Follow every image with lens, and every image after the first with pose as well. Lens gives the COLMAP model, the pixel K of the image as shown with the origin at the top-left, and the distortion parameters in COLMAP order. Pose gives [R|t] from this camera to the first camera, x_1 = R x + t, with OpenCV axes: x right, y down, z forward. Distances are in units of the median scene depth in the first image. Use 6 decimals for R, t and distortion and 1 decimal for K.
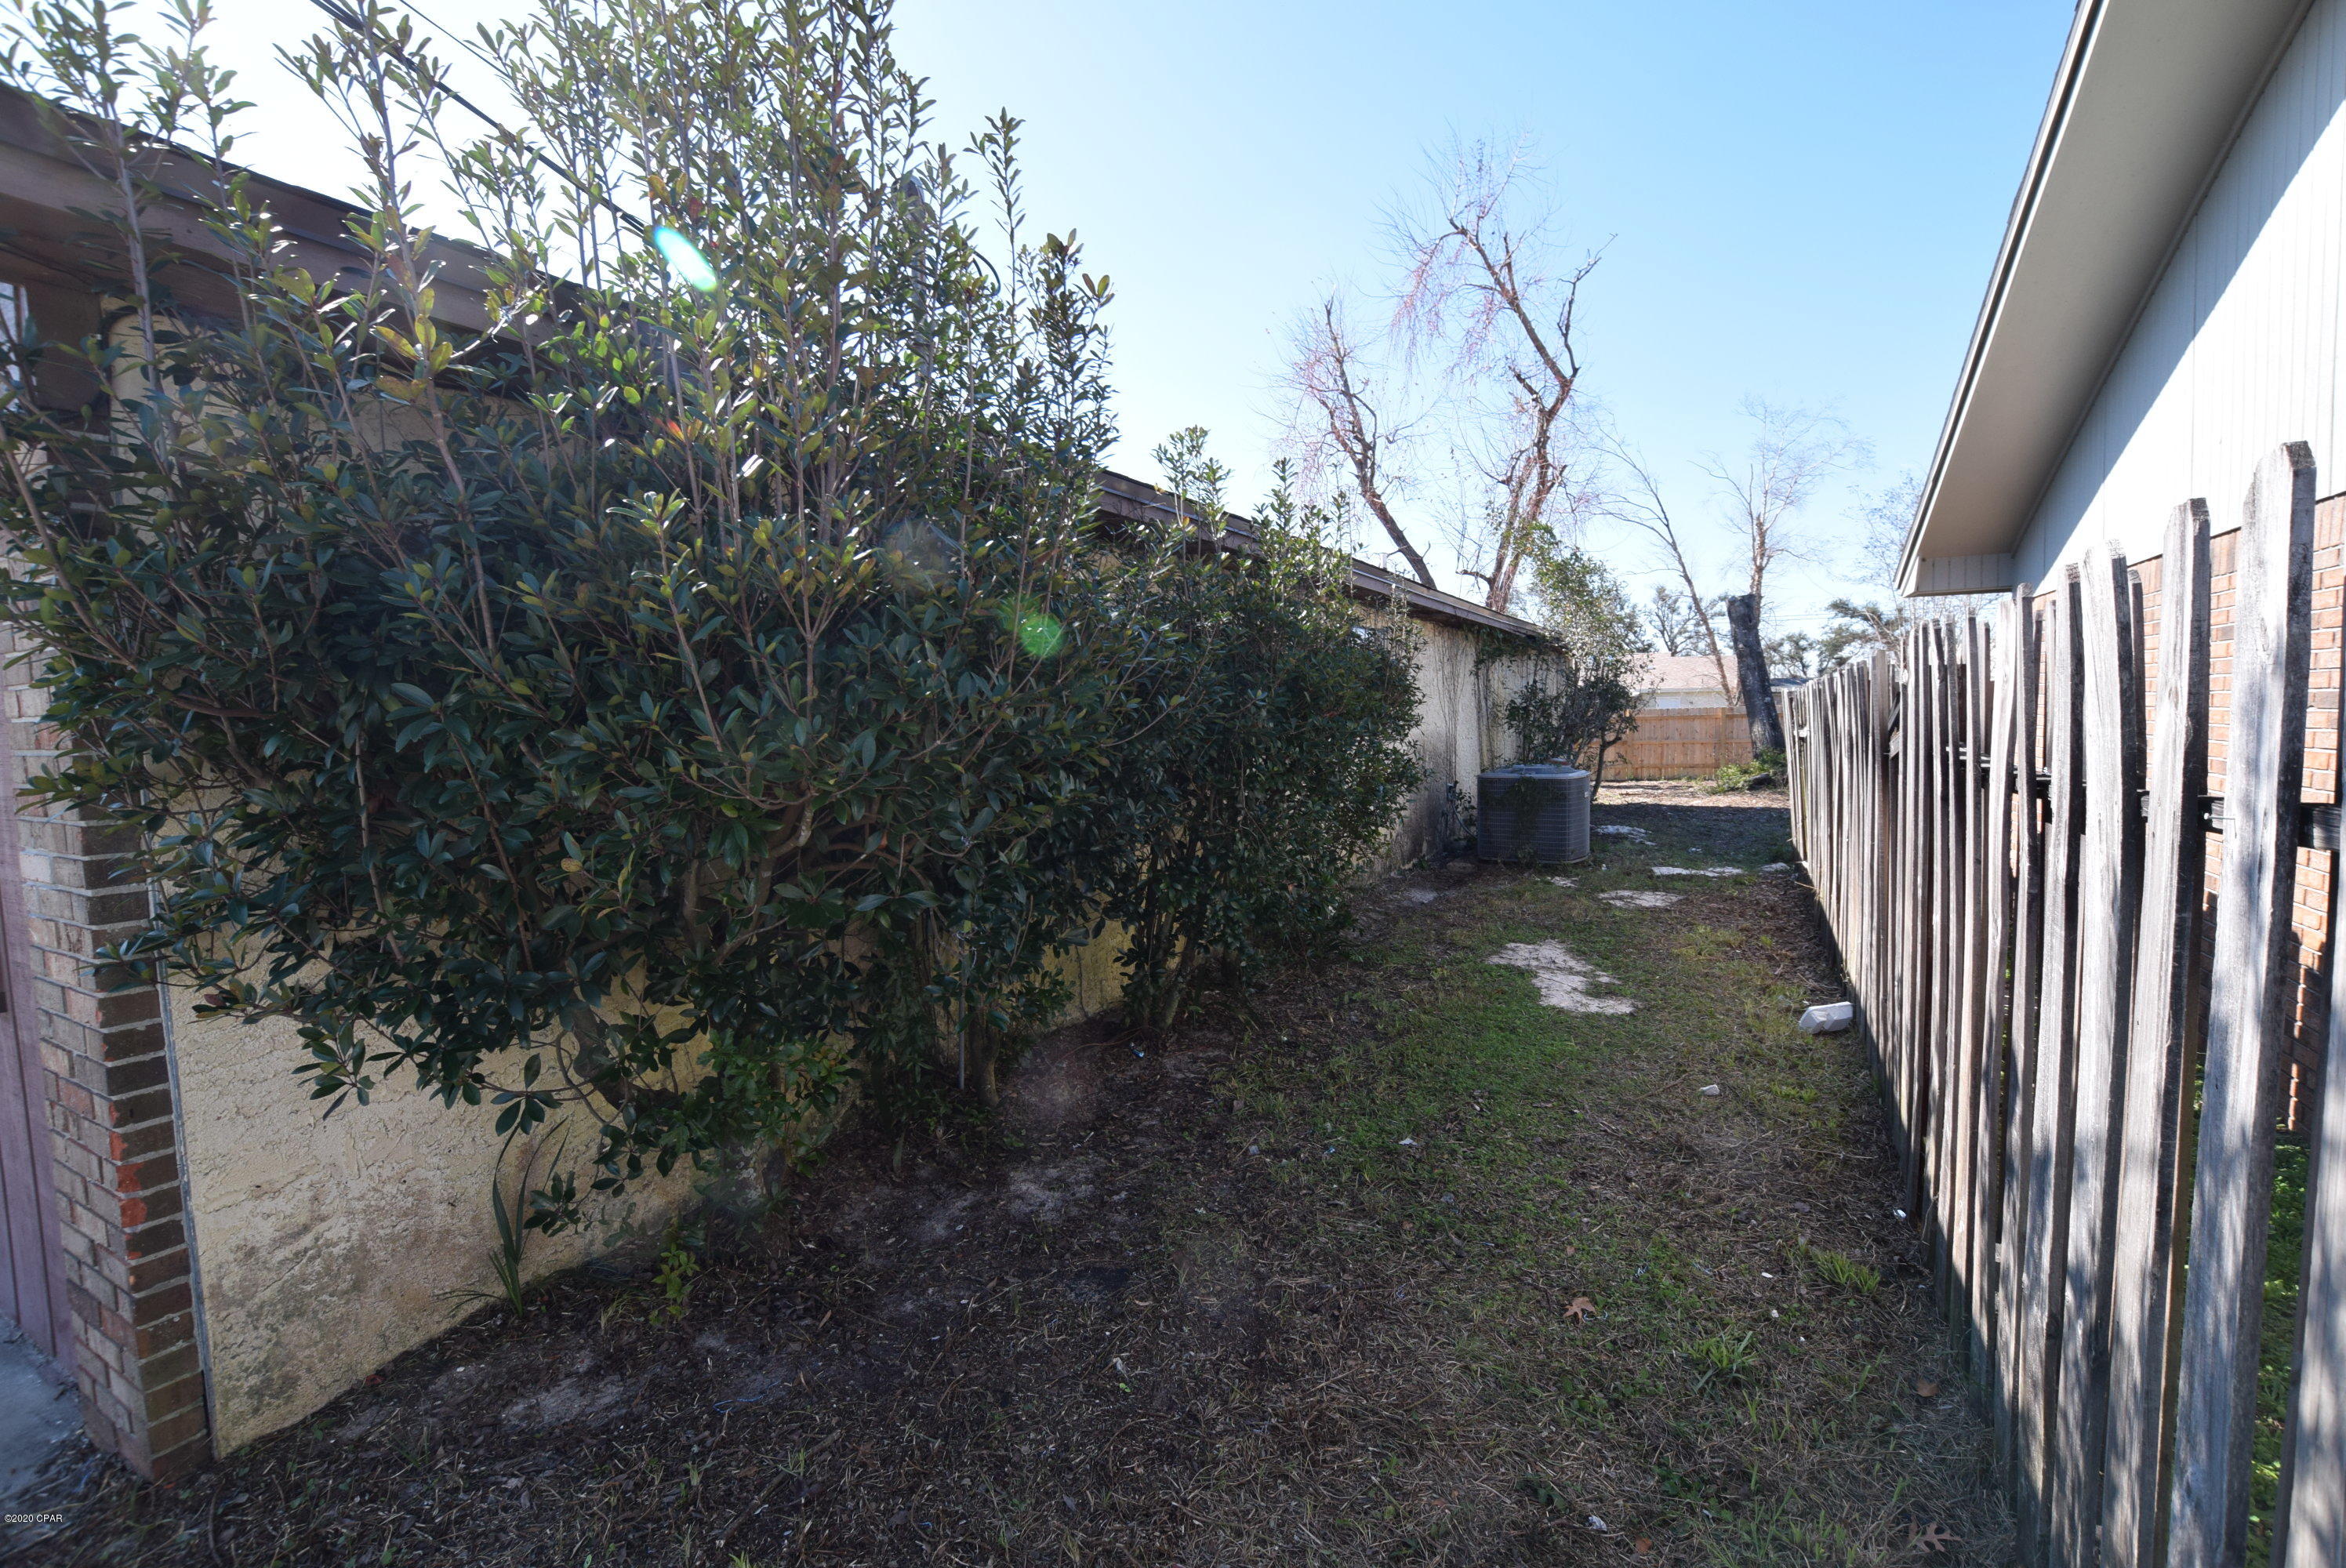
lens RADIAL K [[1029.2, 0, 1173.0], [0, 1029.2, 784.0], [0, 0, 1]] dist [-0.008302, 0.000201]
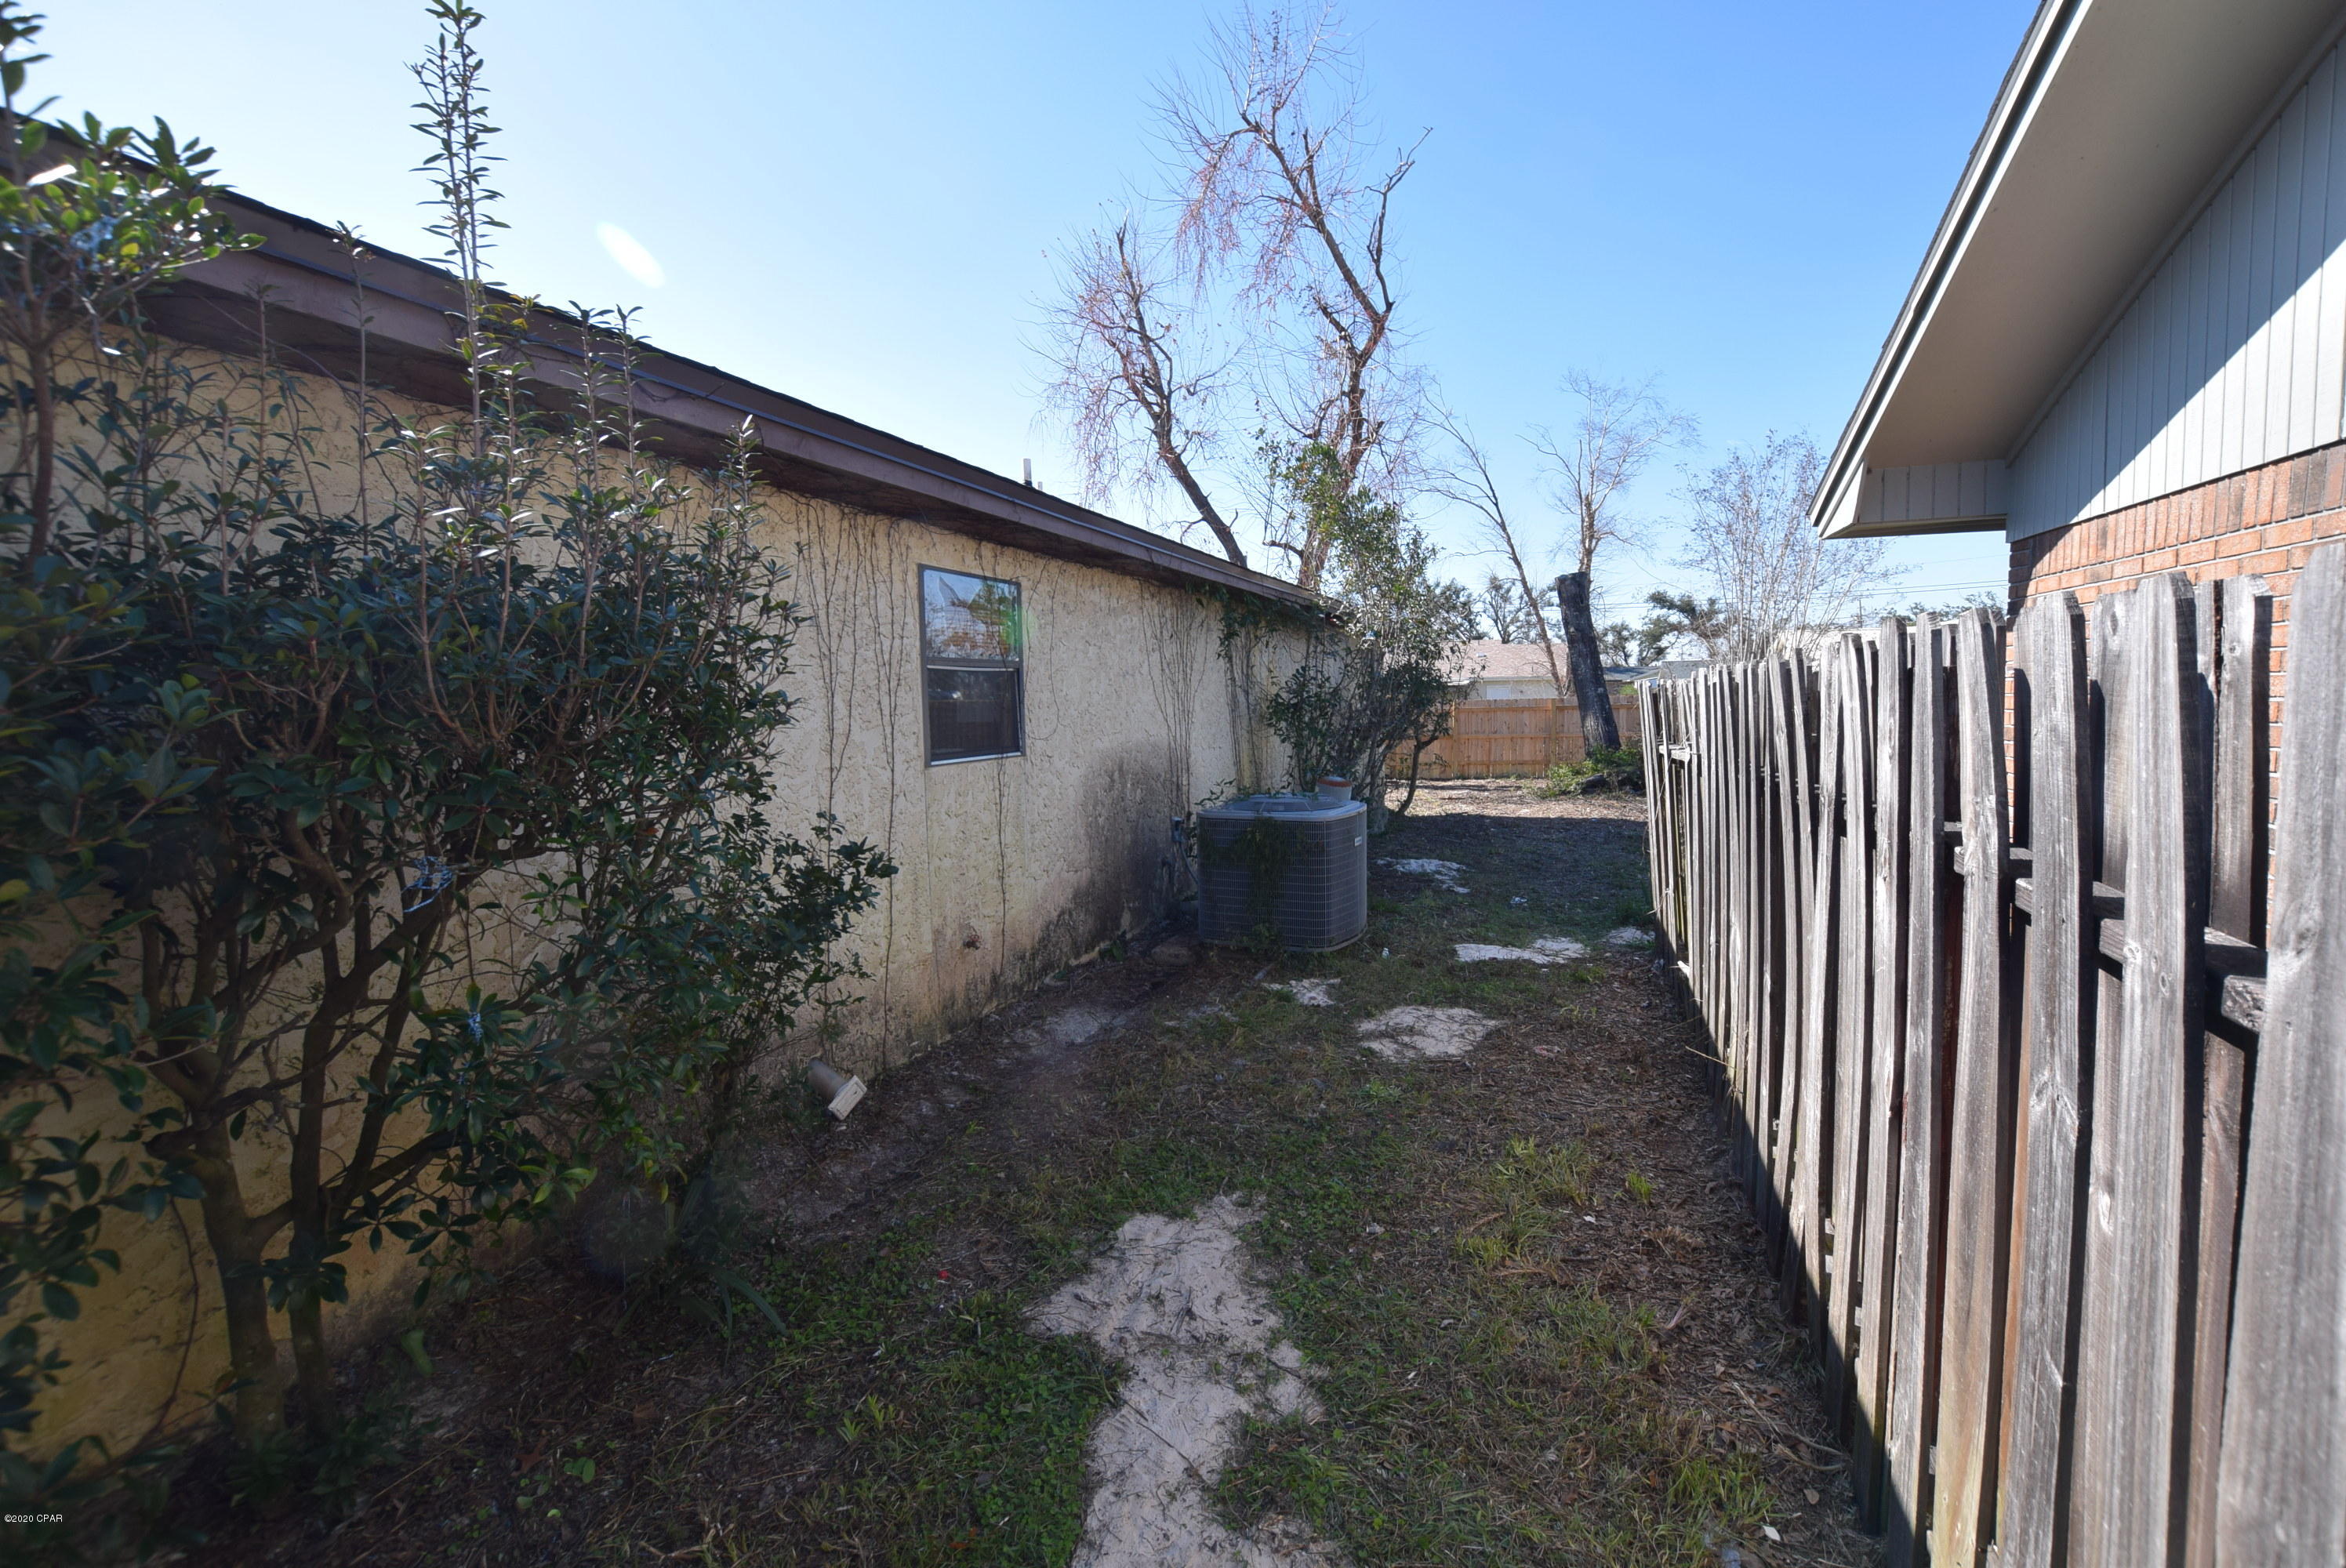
lens RADIAL K [[1019.7, 0, 1173.0], [0, 1019.7, 784.0], [0, 0, 1]] dist [-0.001368, 0.000179]
pose [[0.990822, -0.012378, 0.134607, 0.080744], [0.010650, 0.999851, 0.013549, -0.014626], [-0.134755, -0.011991, 0.990806, 0.151872]]
